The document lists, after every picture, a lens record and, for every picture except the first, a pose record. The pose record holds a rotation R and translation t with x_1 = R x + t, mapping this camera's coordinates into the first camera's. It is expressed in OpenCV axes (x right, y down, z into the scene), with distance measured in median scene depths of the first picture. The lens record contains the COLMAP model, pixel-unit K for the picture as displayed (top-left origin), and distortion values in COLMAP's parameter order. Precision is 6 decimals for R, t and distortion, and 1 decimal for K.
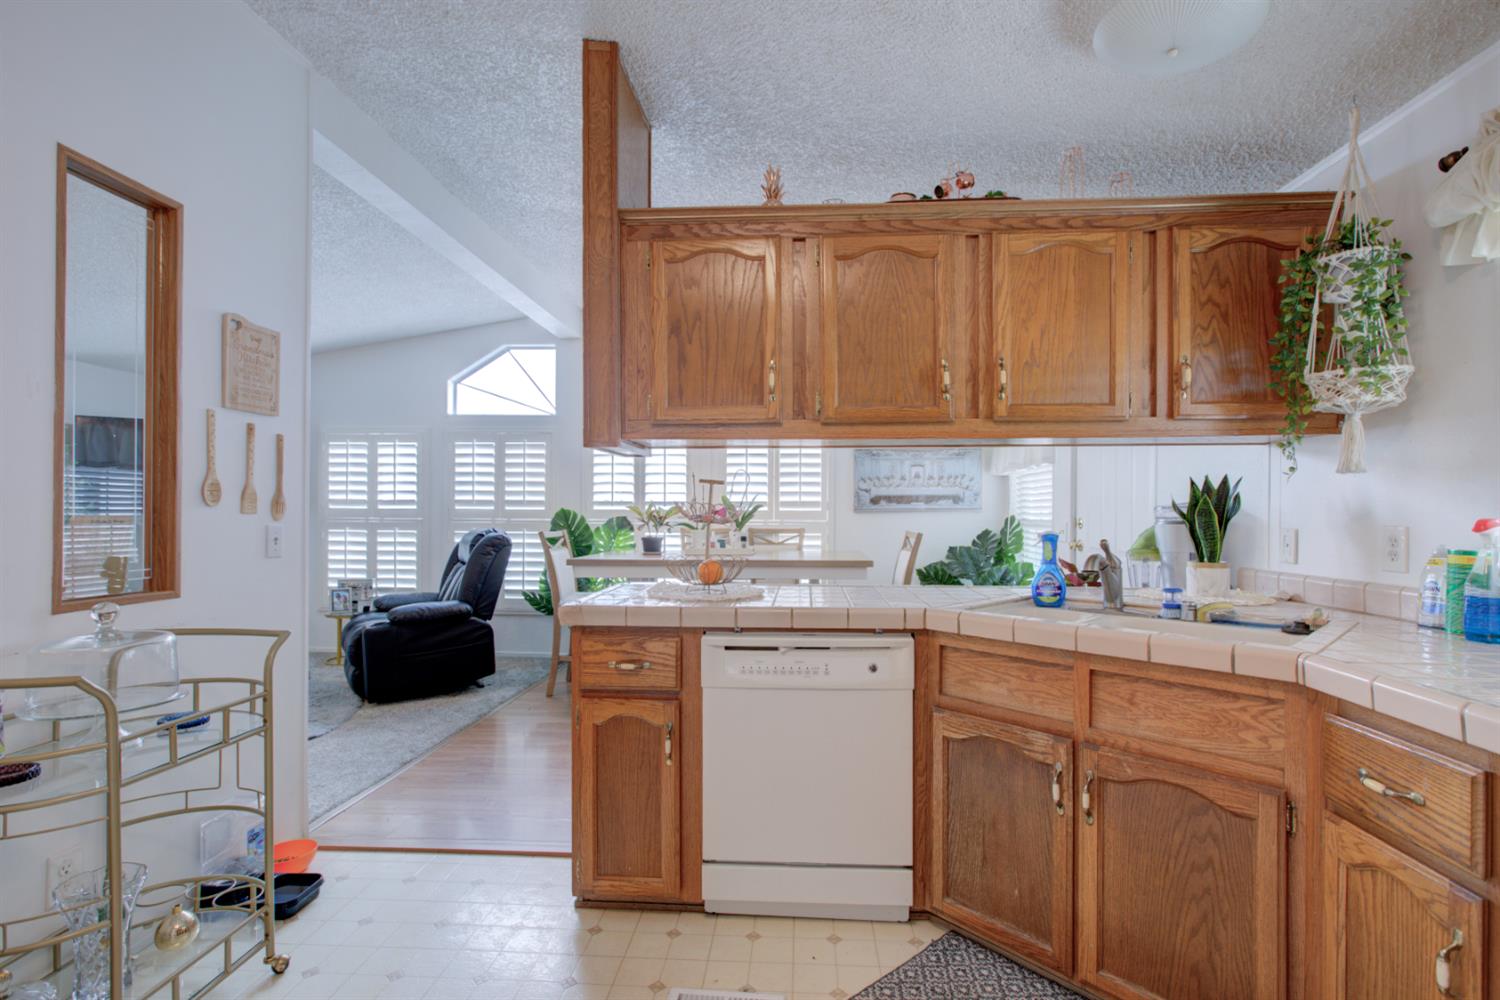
lens RADIAL K [[685.2, 0, 793.8], [0, 685.2, 513.6], [0, 0, 1]] dist [-0.010607, 0.005032]
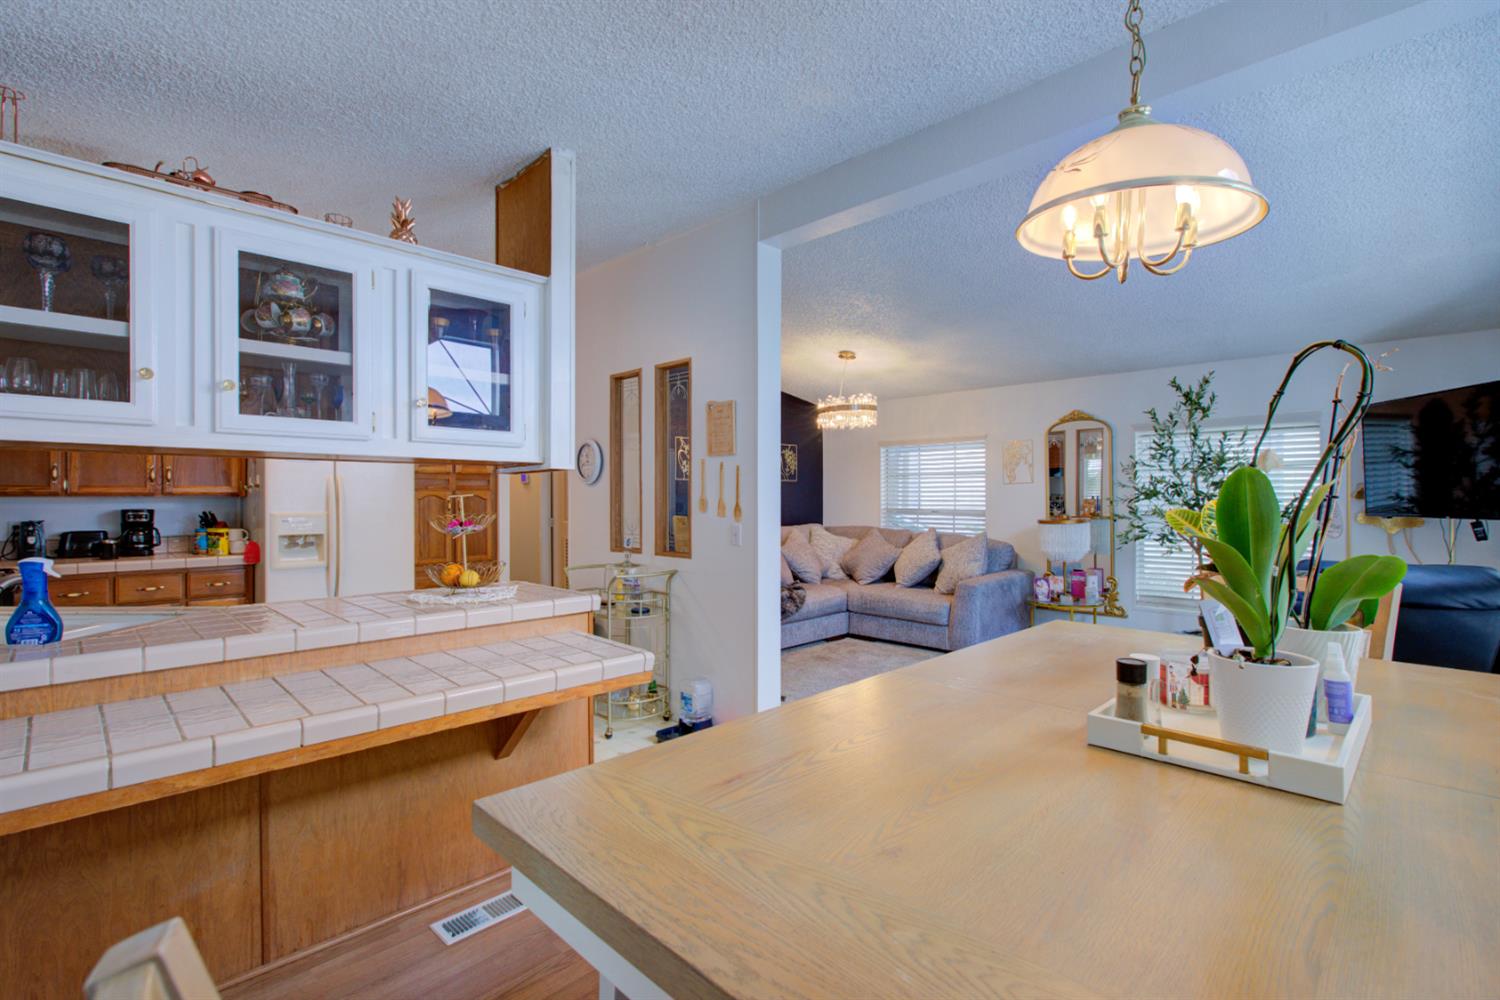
lens RADIAL K [[685.2, 0, 754.4], [0, 685.2, 502.2], [0, 0, 1]] dist [-0.010607, 0.005032]
pose [[-0.678575, 0.003731, -0.734522, 0.366458], [-0.001329, 0.999979, 0.006307, -0.049645], [0.734530, 0.005256, -0.678556, 2.282347]]
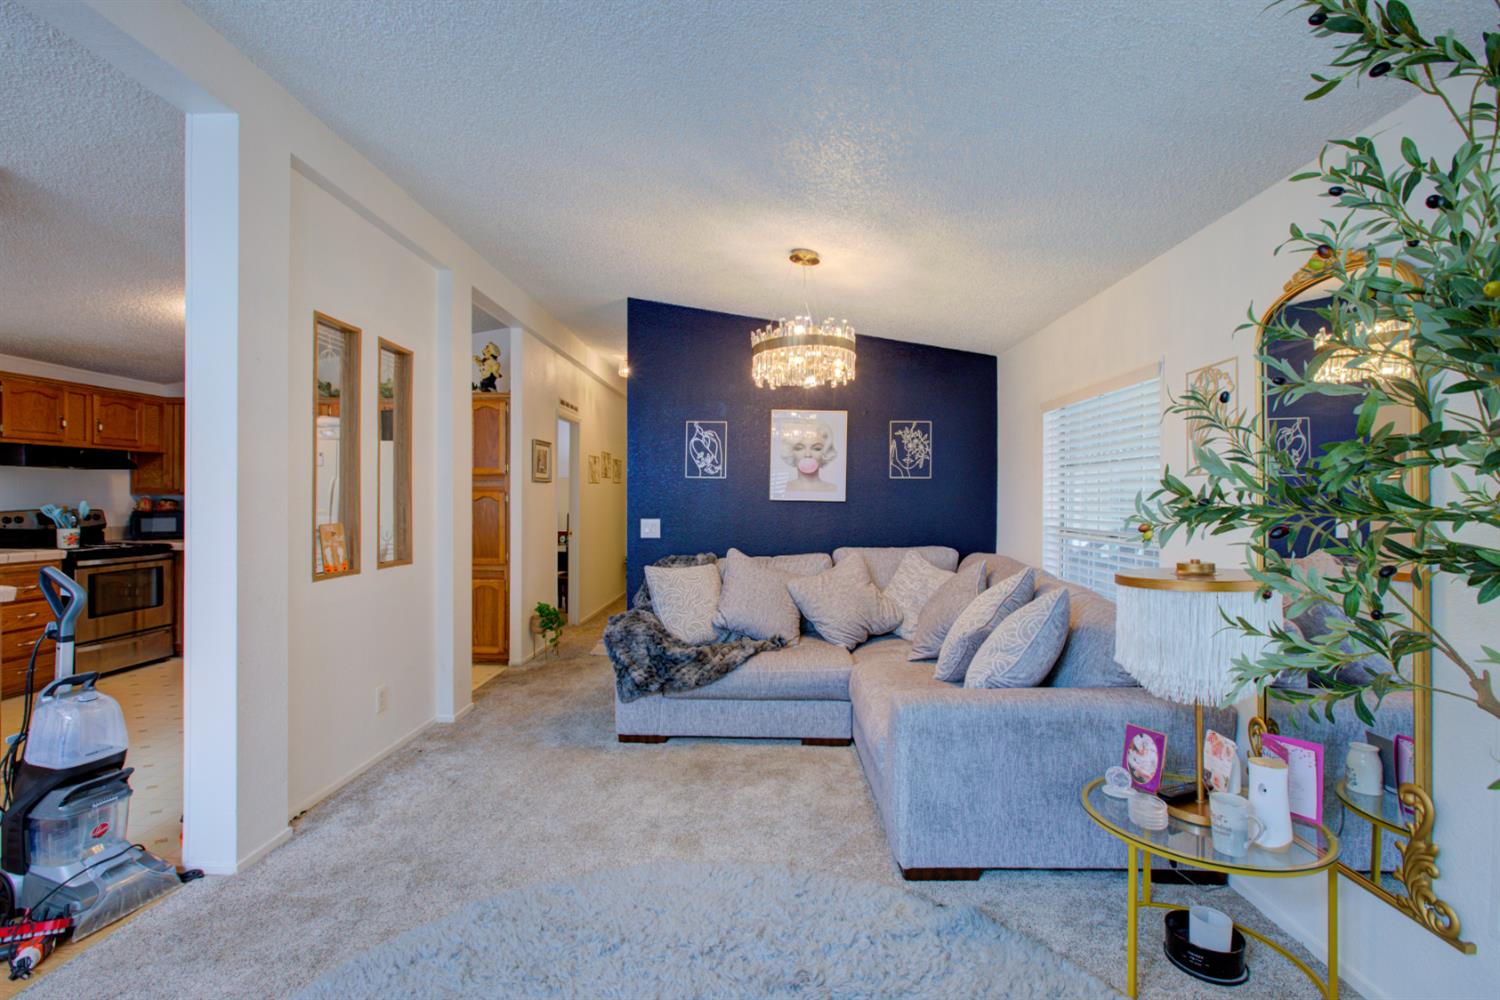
lens RADIAL K [[685.2, 0, 760.2], [0, 685.2, 501.8], [0, 0, 1]] dist [-0.010607, 0.005032]
pose [[-0.999879, -0.012647, -0.009071, -1.787036], [-0.012689, 0.999909, 0.004511, -0.061226], [0.009013, 0.004626, -0.999949, 2.273505]]
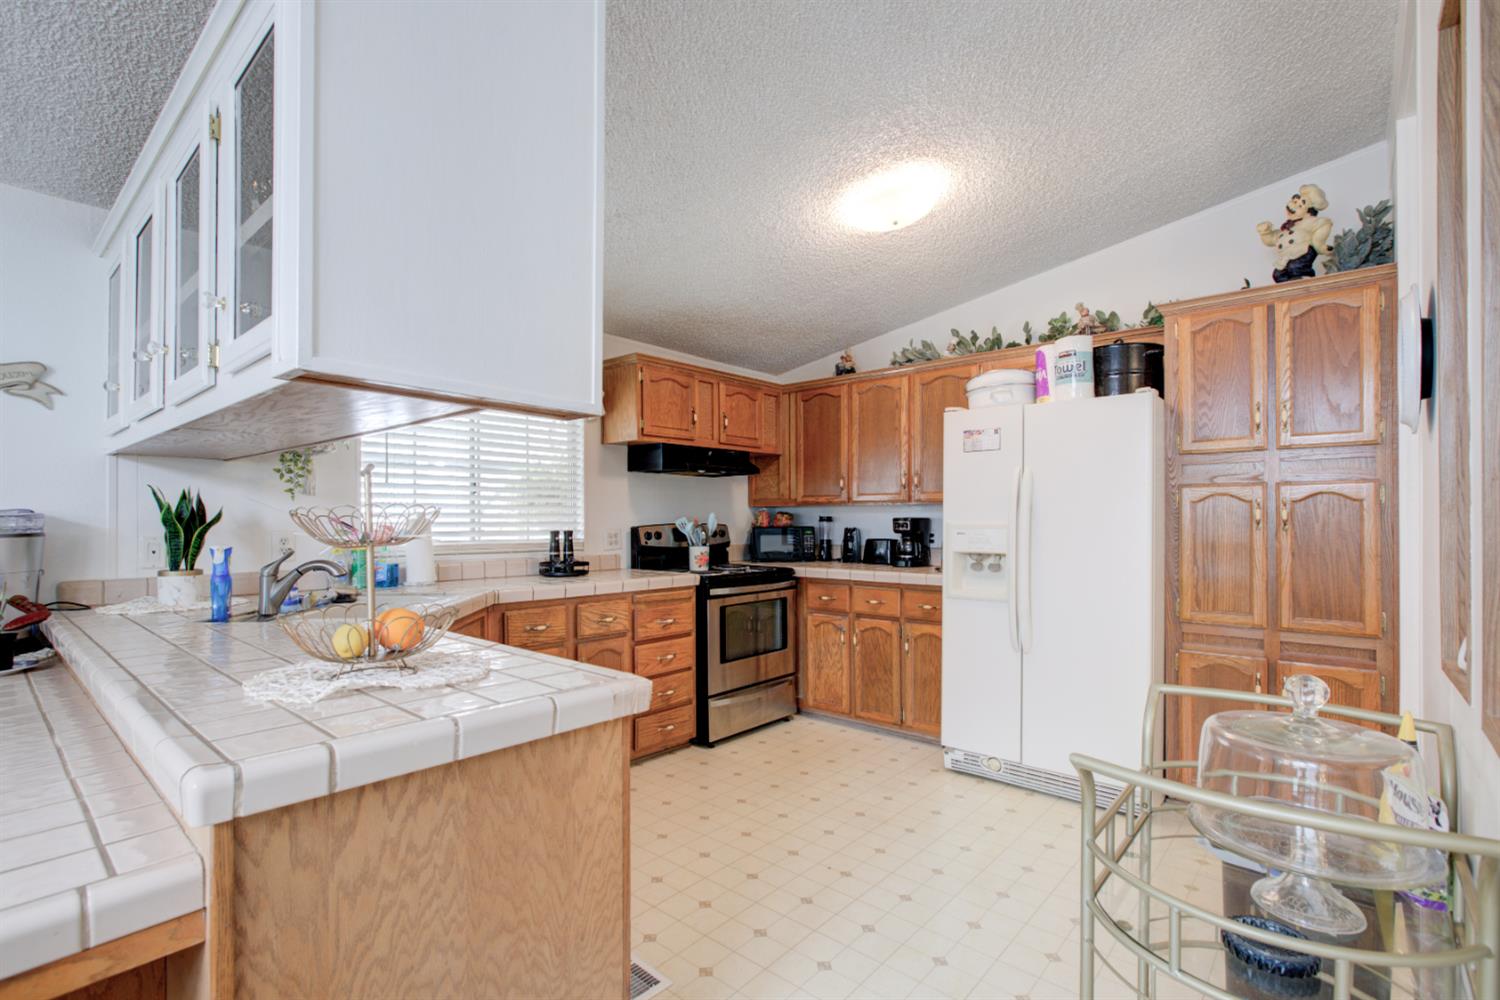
lens RADIAL K [[685.2, 0, 743.2], [0, 685.2, 526.1], [0, 0, 1]] dist [-0.010607, 0.005032]
pose [[-0.766418, -0.006997, 0.642304, -0.767931], [-0.000306, 0.999945, 0.010529, -0.007429], [-0.642342, 0.007873, -0.766378, 1.311712]]
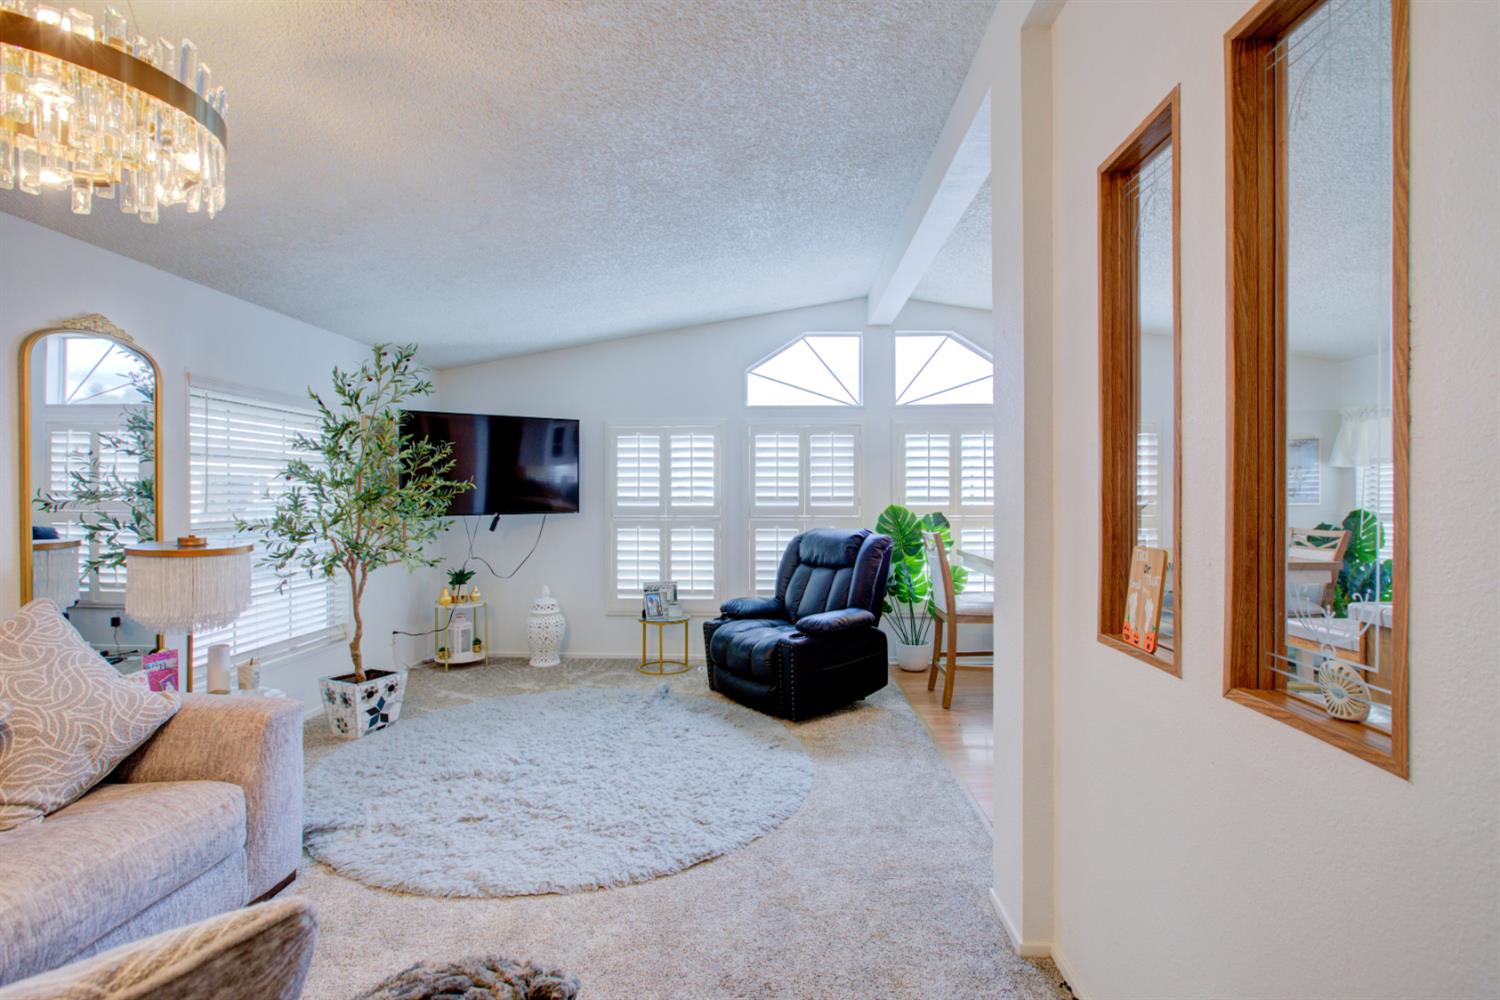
lens RADIAL K [[685.2, 0, 753.9], [0, 685.2, 500.3], [0, 0, 1]] dist [-0.010607, 0.005032]
pose [[0.999956, -0.008440, -0.004169, -1.290747], [0.008462, 0.999951, 0.005233, -0.051711], [0.004125, -0.005268, 0.999978, 0.121891]]
